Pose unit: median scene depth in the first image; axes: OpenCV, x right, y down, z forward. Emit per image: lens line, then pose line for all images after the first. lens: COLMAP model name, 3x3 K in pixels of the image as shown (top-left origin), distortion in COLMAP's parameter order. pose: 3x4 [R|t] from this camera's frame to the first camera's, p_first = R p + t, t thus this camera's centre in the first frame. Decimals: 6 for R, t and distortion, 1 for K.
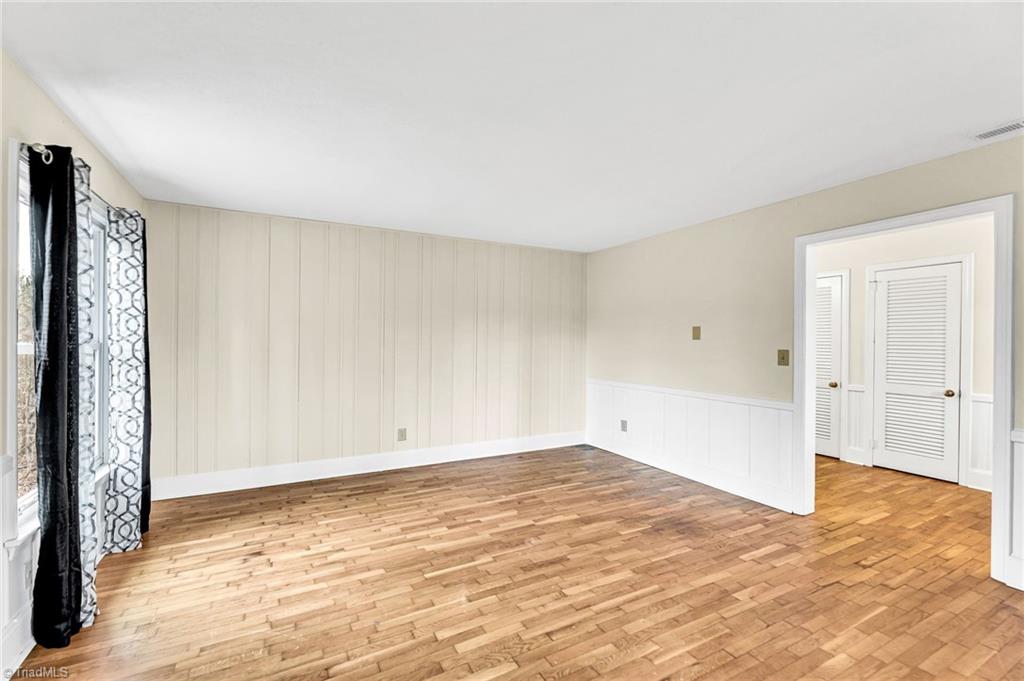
lens RADIAL K [[414.9, 0, 512.0], [0, 414.9, 340.5], [0, 0, 1]] dist [-0.000794, 0.000013]
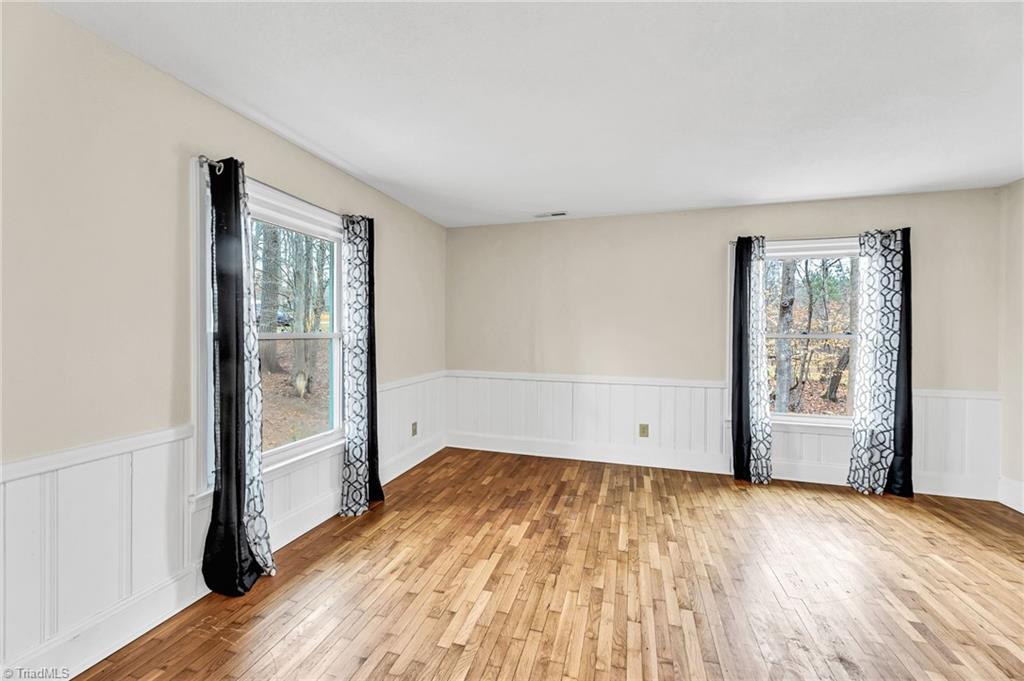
lens RADIAL K [[414.9, 0, 512.0], [0, 414.9, 340.5], [0, 0, 1]] dist [-0.000794, 0.000013]
pose [[-0.685825, 0.008741, -0.727714, 0.852024], [-0.009541, 0.999734, 0.021000, -0.016698], [0.727704, 0.021346, -0.685559, 1.060260]]
